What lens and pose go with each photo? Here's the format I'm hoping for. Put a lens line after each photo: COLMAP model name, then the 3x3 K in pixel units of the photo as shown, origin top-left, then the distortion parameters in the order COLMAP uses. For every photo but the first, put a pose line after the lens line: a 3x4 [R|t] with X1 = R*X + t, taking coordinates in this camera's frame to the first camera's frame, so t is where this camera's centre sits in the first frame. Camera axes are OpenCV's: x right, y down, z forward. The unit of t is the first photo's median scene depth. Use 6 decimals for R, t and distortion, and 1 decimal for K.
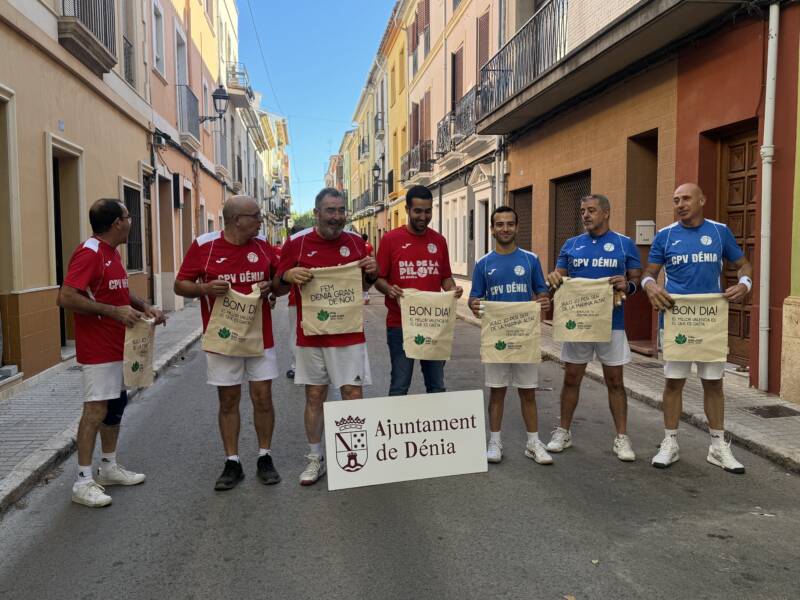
lens RADIAL K [[734.5, 0, 400.0], [0, 734.5, 300.0], [0, 0, 1]] dist [0.201426, -0.486035]
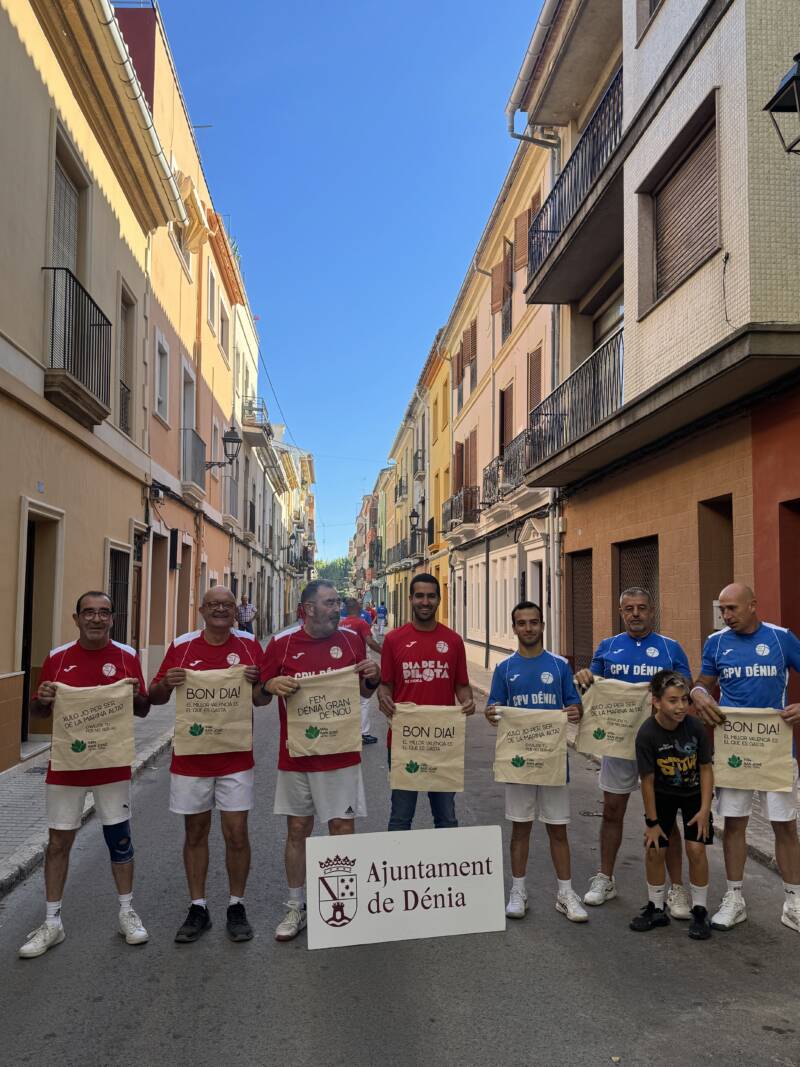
lens RADIAL K [[912.2, 0, 400.0], [0, 912.2, 533.5], [0, 0, 1]] dist [0.107682, -0.202337]
pose [[0.998138, 0.010205, -0.060140, 0.025878], [-0.018516, 0.990076, -0.139307, -0.024945], [0.058122, 0.140161, 0.988421, -0.031070]]
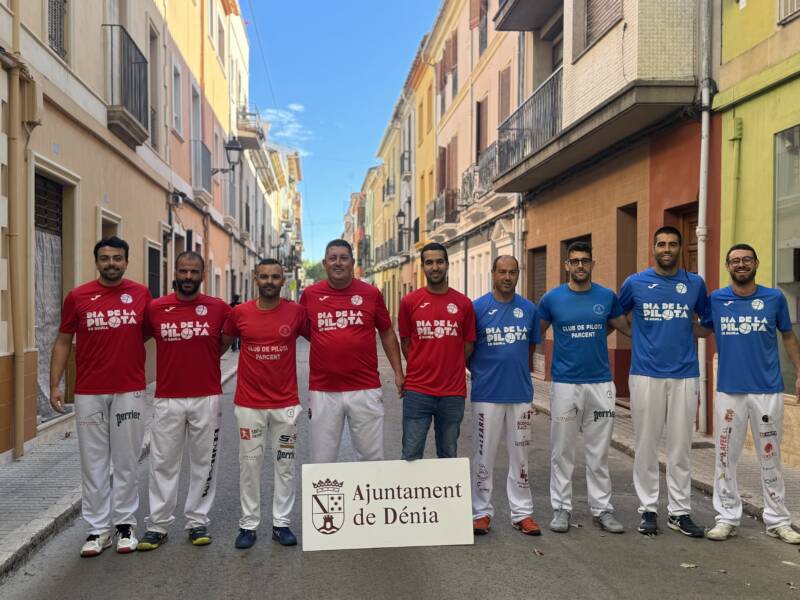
lens RADIAL K [[1047.6, 0, 400.0], [0, 1047.6, 300.0], [0, 0, 1]] dist [0.210704, -0.002245]
pose [[0.998692, 0.008638, -0.050388, 0.055460], [-0.012353, 0.997190, -0.073886, 0.025568], [0.049608, 0.074412, 0.995993, -0.417737]]
